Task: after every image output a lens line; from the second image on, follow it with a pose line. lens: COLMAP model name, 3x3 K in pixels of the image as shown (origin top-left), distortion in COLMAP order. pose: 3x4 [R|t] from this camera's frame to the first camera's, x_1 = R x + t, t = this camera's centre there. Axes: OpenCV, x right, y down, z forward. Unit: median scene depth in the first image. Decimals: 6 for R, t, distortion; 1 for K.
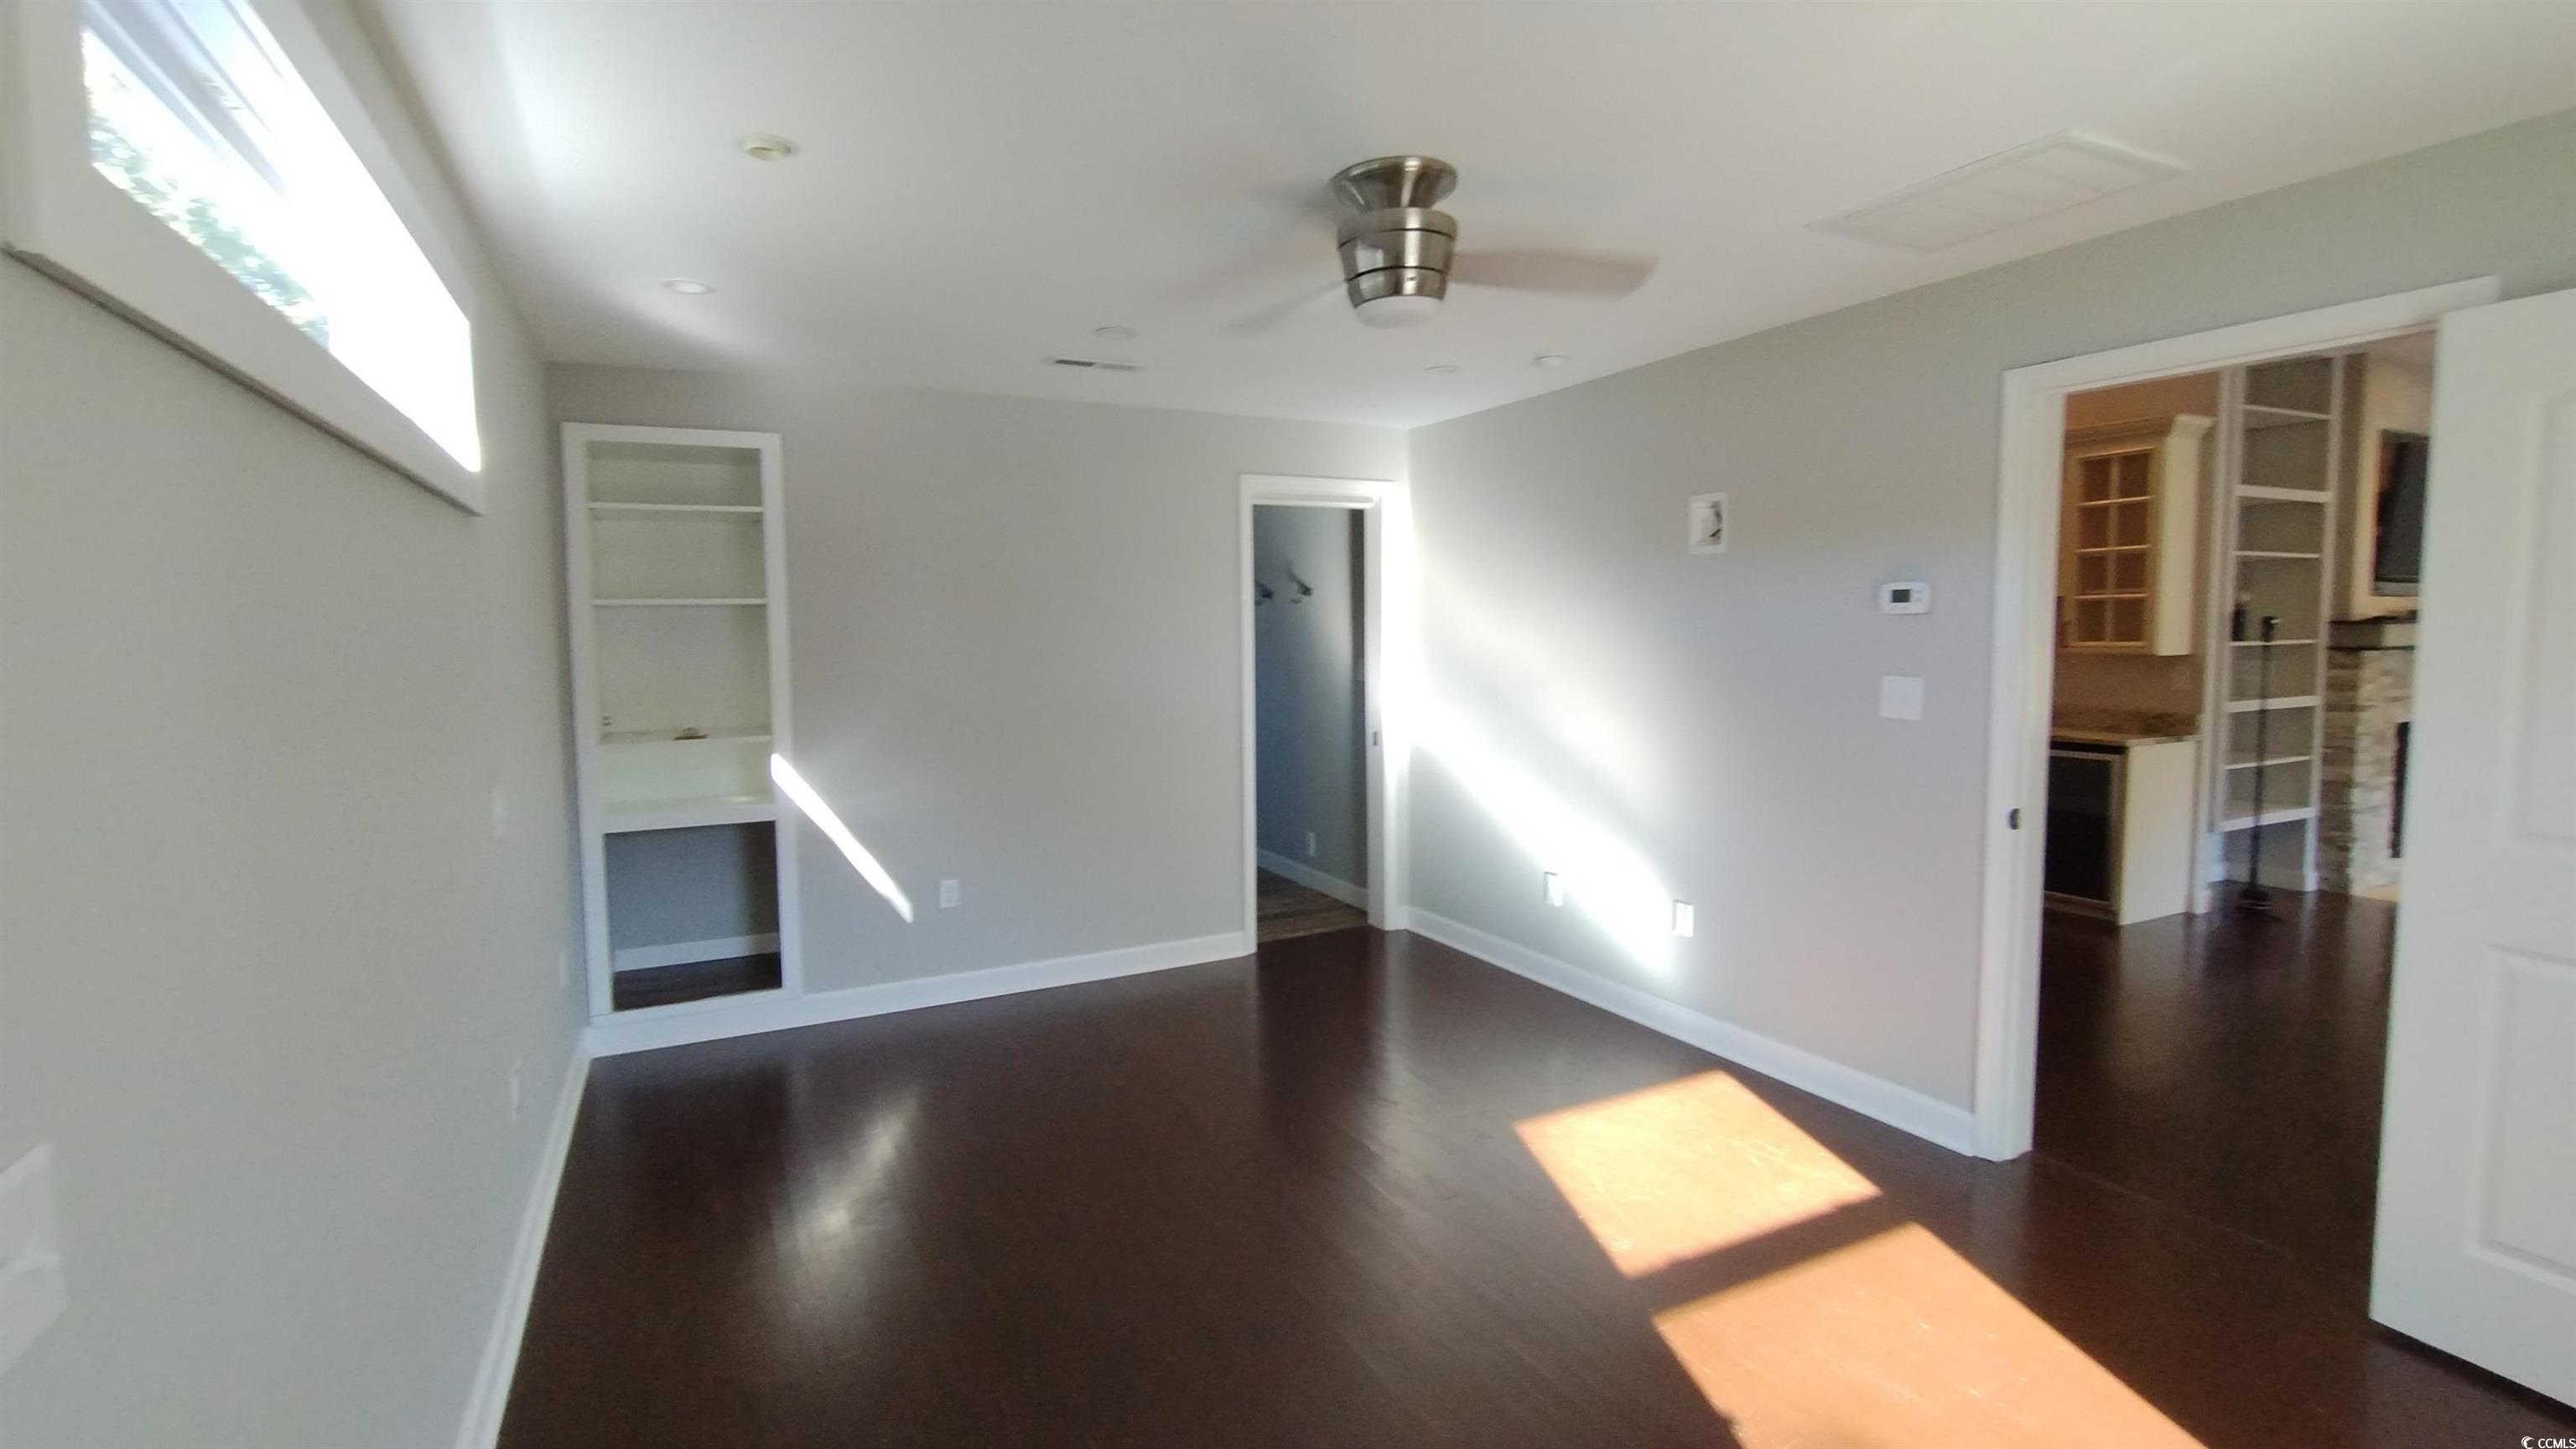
lens RADIAL K [[1169.2, 0, 1285.2], [0, 1169.2, 731.3], [0, 0, 1]] dist [0.002043, -0.000209]
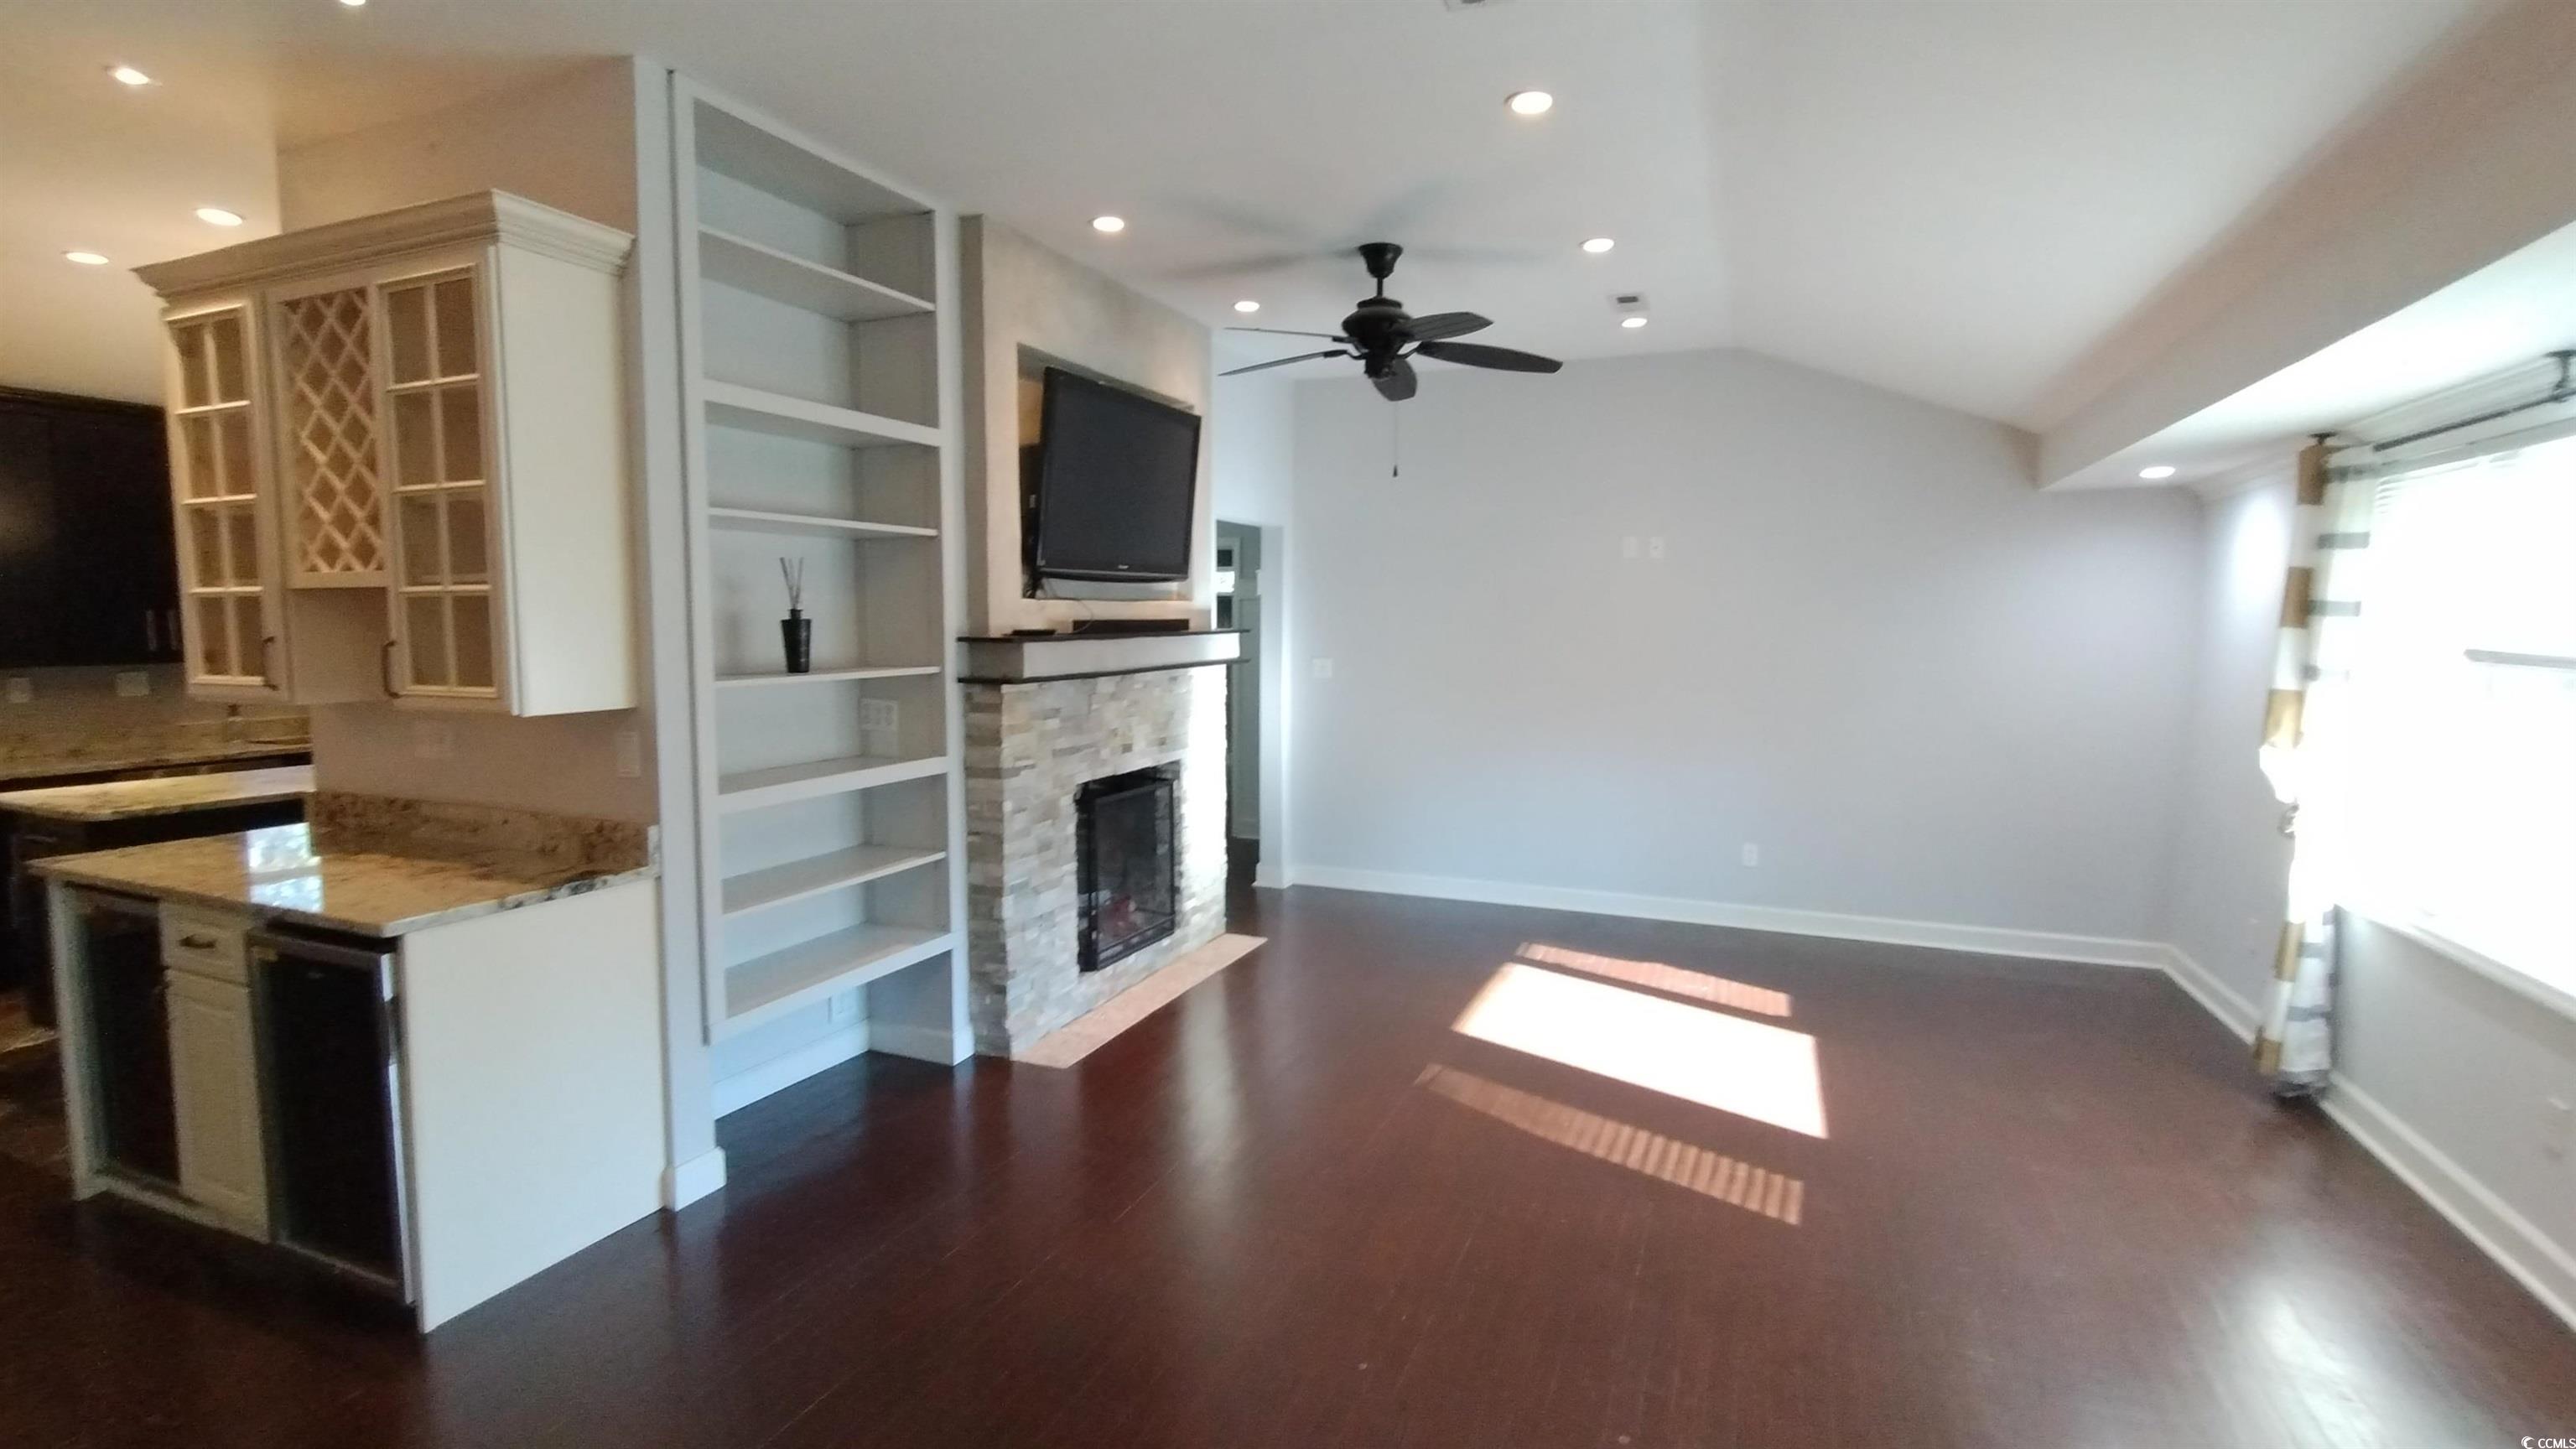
lens RADIAL K [[1169.2, 0, 1288.6], [0, 1169.2, 719.2], [0, 0, 1]] dist [0.002043, -0.000209]
pose [[0.763162, -0.043815, 0.644720, 0.618817], [0.037469, 0.999020, 0.023540, -0.058086], [-0.645120, 0.006192, 0.764056, 0.405203]]
